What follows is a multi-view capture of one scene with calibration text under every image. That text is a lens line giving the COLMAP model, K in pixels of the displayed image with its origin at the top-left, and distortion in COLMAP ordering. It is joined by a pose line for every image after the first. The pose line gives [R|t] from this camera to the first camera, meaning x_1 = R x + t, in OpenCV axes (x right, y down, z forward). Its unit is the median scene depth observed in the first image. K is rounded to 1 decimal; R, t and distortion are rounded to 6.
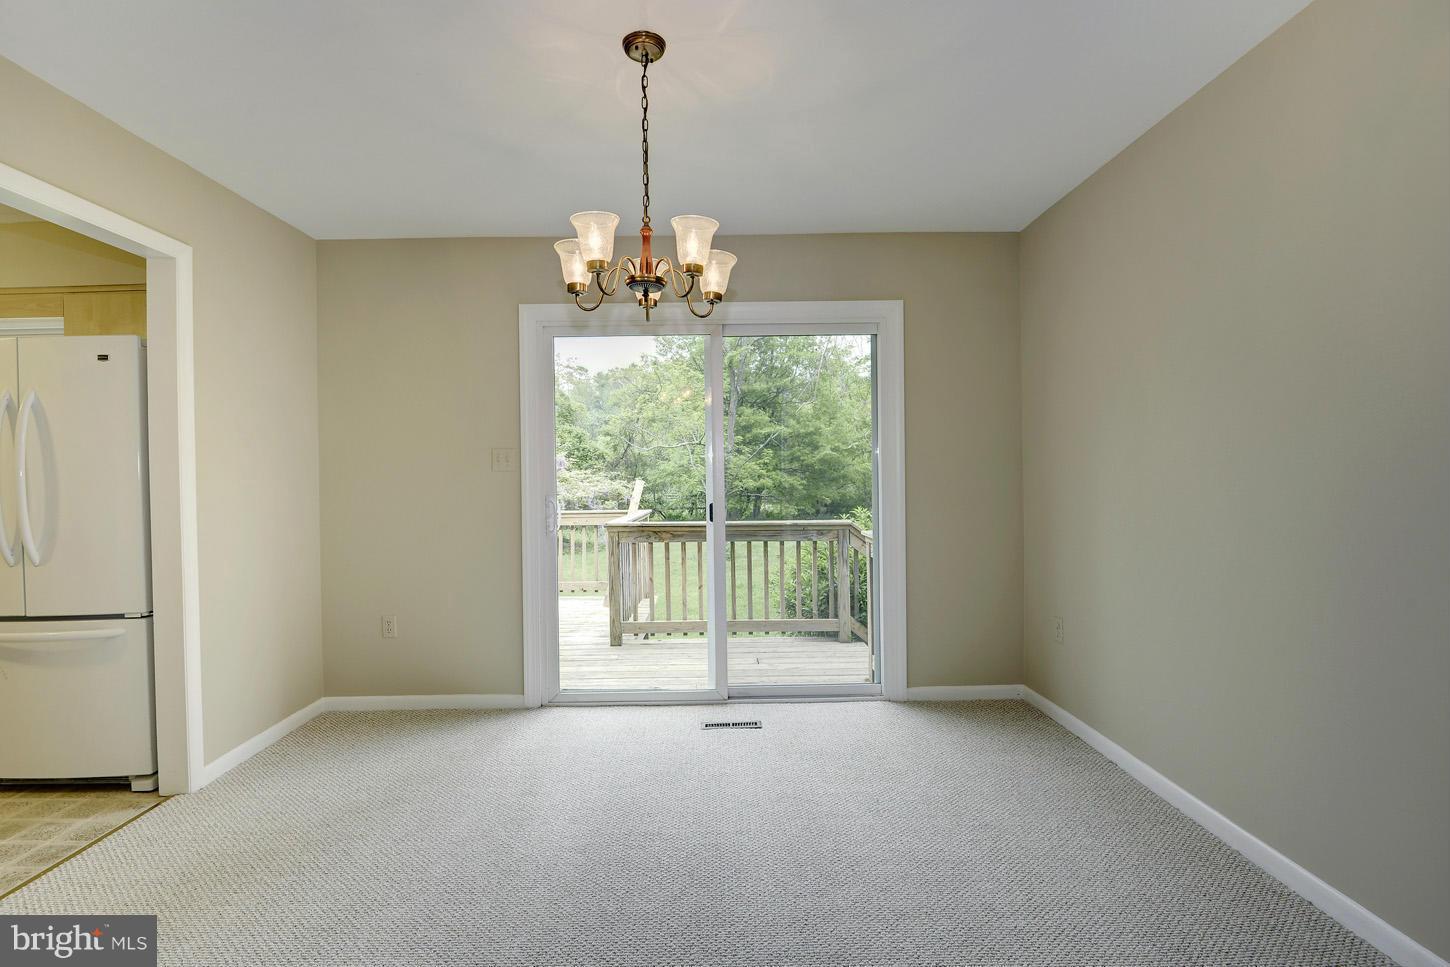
lens RADIAL K [[661.4, 0, 725.0], [0, 661.4, 483.5], [0, 0, 1]] dist [-0.025872, 0.000284]
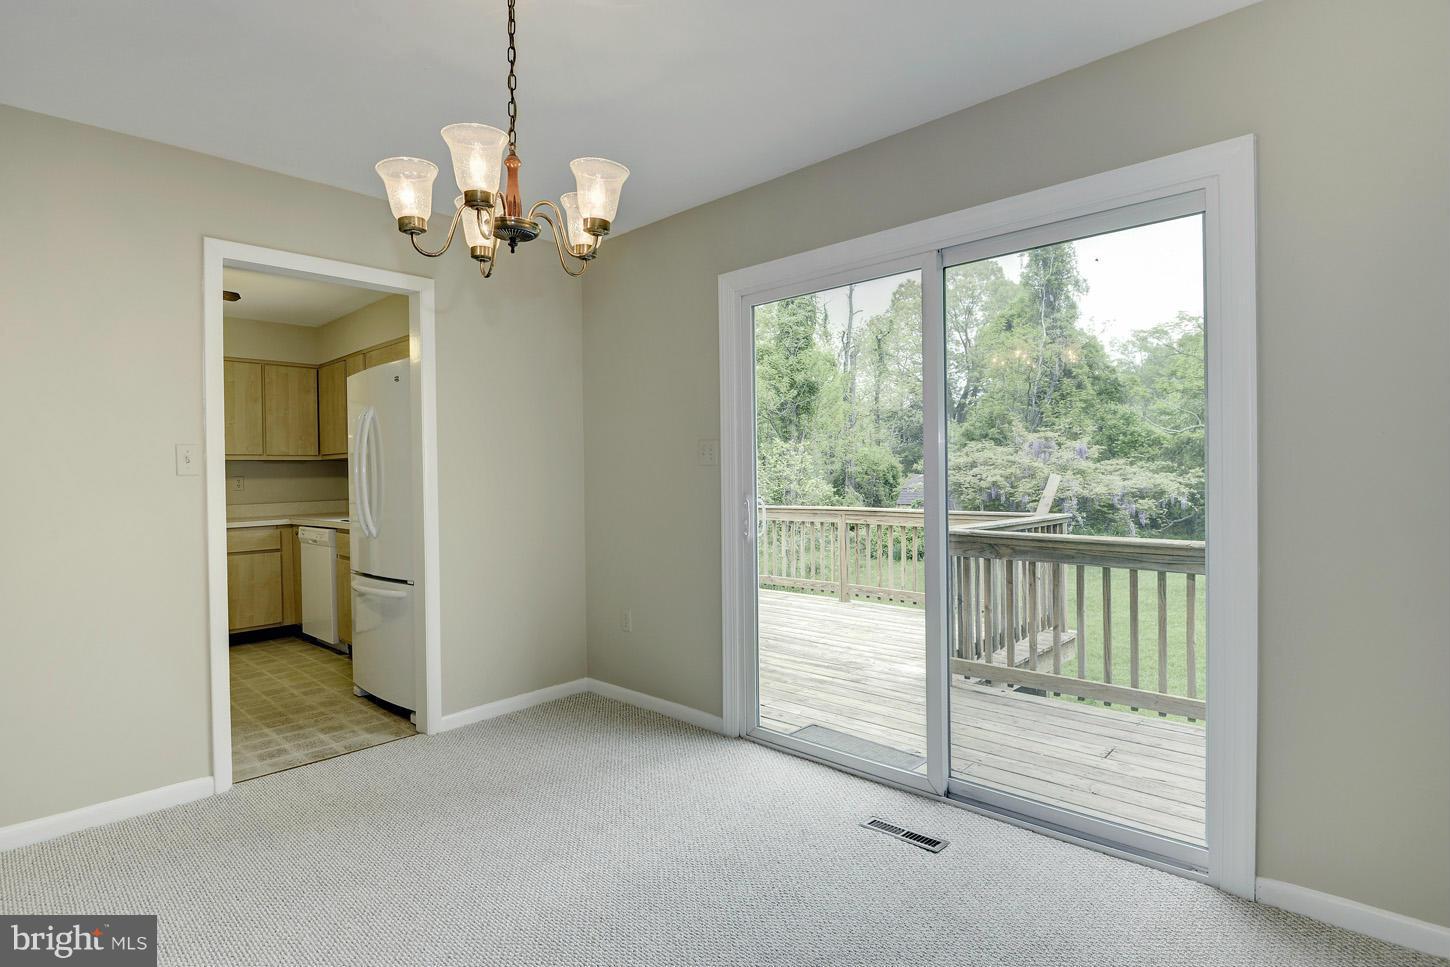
lens RADIAL K [[727.2, 0, 725.0], [0, 727.2, 483.5], [0, 0, 1]] dist [-0.002120, -0.023235]
pose [[0.720660, 0.014785, -0.693131, 0.219069], [-0.006457, 0.999872, 0.014614, -0.005365], [0.693259, -0.006056, 0.720664, 0.180087]]
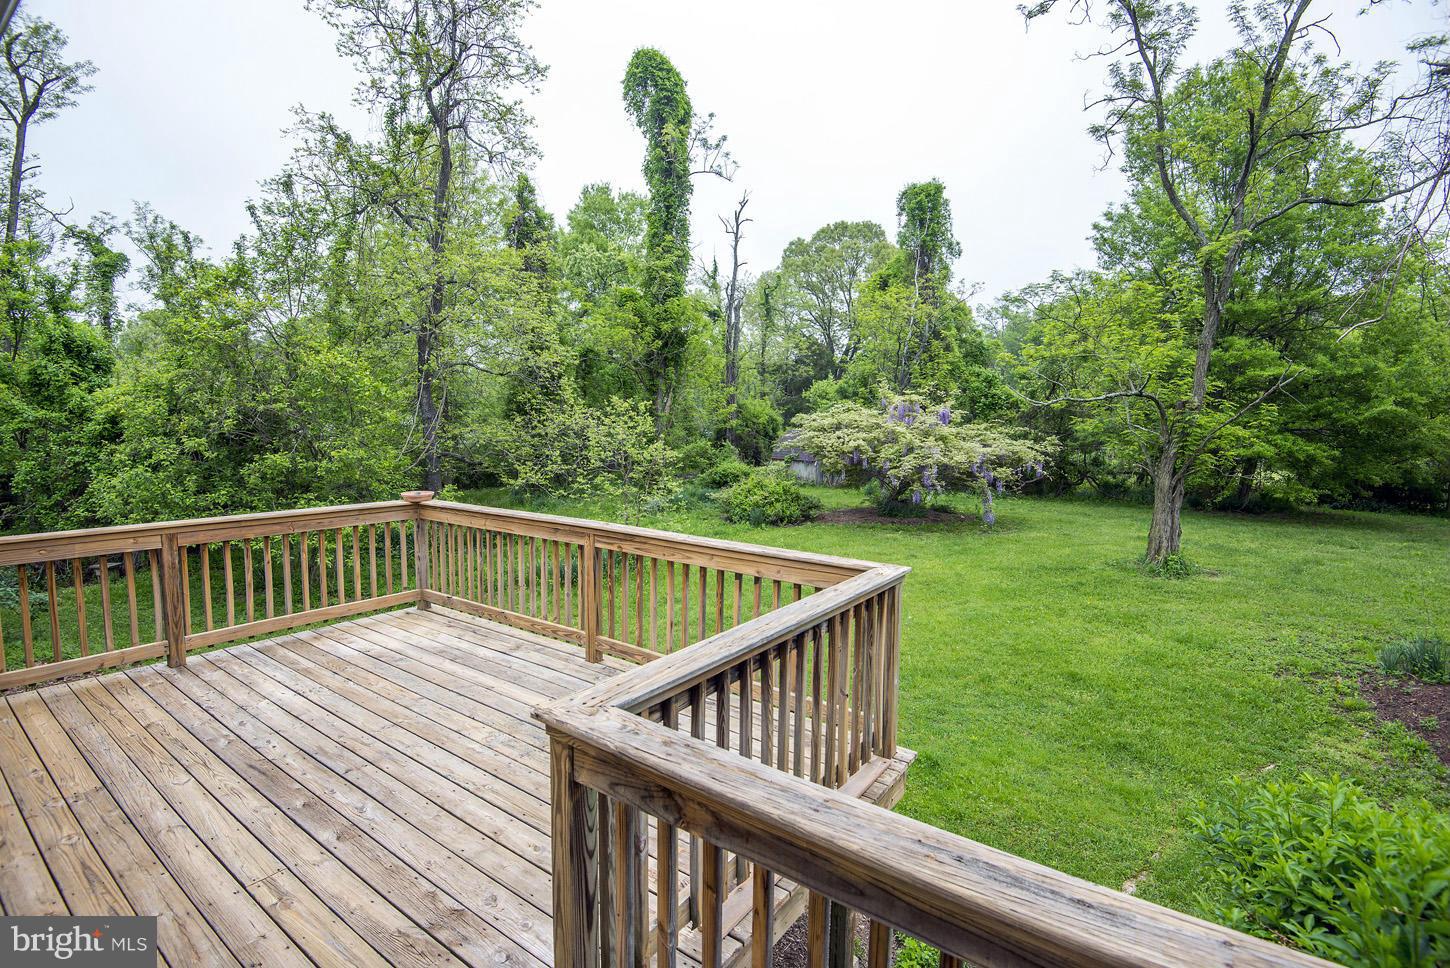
lens RADIAL K [[665.3, 0, 725.0], [0, 665.3, 484.0], [0, 0, 1]] dist [-0.017096, -0.017370]
pose [[0.806672, 0.082982, -0.585144, 0.056781], [-0.031180, 0.994690, 0.098078, -0.074758], [0.590176, -0.060872, 0.804976, 0.728792]]
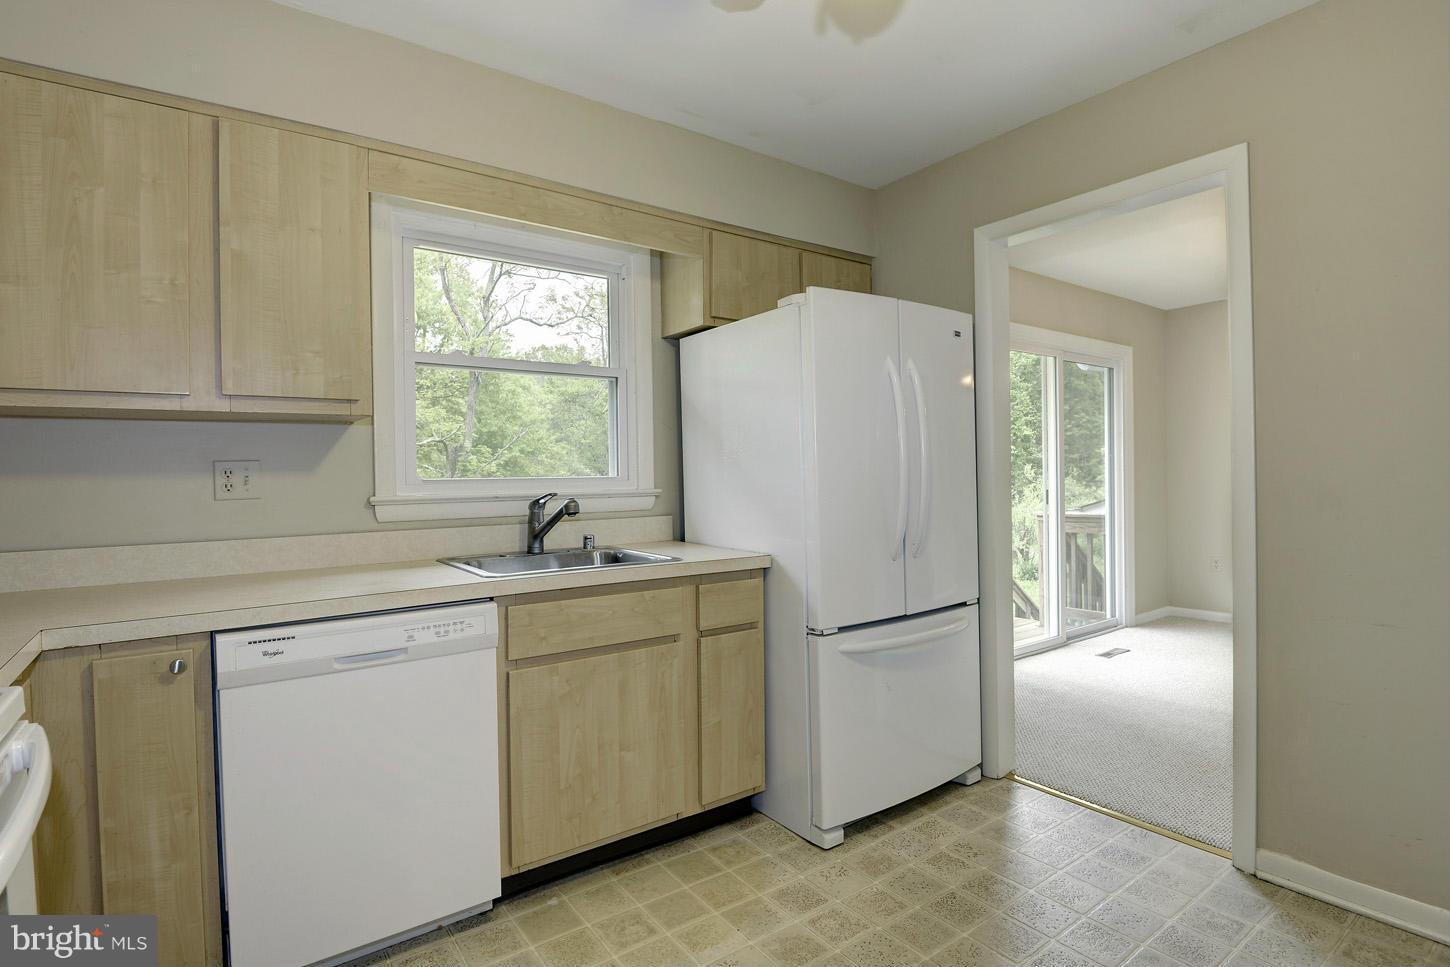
lens RADIAL K [[707.9, 0, 725.0], [0, 707.9, 483.5], [0, 0, 1]] dist [-0.019408, -0.000709]
pose [[0.819853, -0.003606, 0.572562, -0.807625], [0.009533, 0.999928, -0.007353, 0.013555], [-0.572494, 0.011487, 0.819828, 0.149986]]
